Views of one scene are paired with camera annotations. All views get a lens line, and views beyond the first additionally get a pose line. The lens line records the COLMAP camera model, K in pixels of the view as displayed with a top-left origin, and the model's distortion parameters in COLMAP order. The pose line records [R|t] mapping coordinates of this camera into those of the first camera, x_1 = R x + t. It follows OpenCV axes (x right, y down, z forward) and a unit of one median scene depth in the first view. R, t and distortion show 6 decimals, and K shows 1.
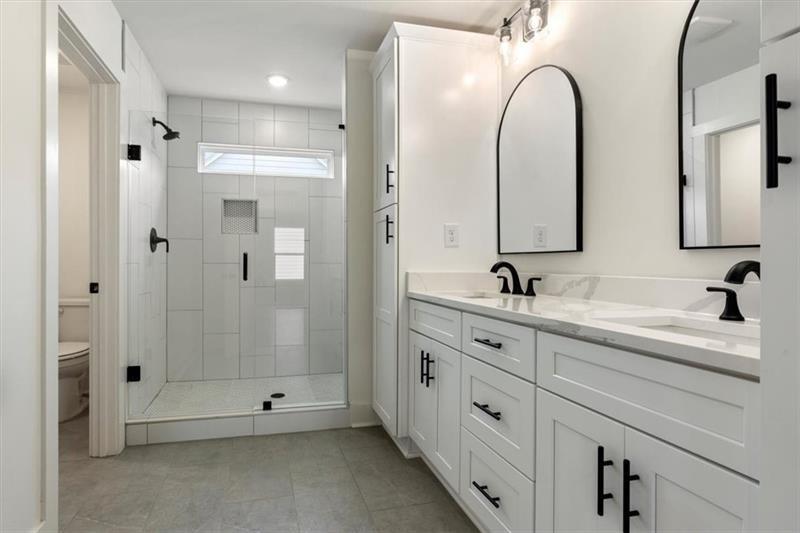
lens RADIAL K [[476.1, 0, 400.0], [0, 476.1, 266.5], [0, 0, 1]] dist [-0.002005, -0.000724]
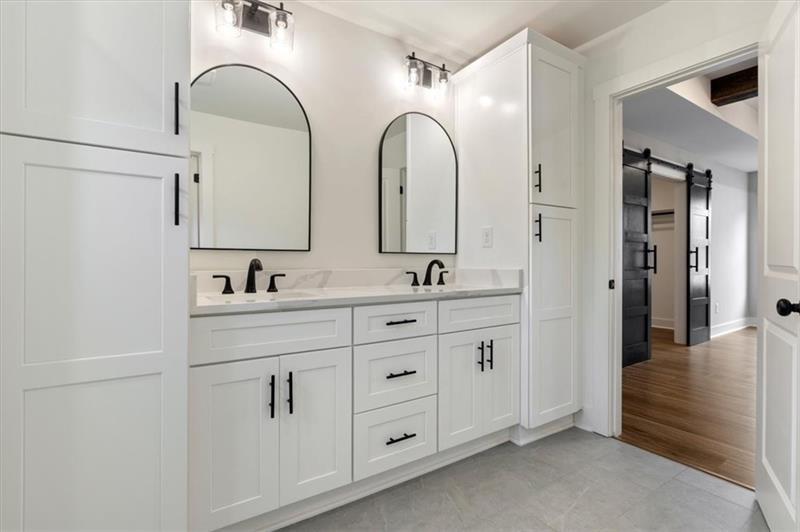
lens RADIAL K [[362.4, 0, 400.2], [0, 362.4, 260.9], [0, 0, 1]] dist [0.000614, 0.000021]
pose [[-0.300875, -0.000613, 0.953664, -0.644103], [0.007458, 0.999968, 0.002995, -0.007418], [-0.953635, 0.008013, -0.300860, 1.106706]]
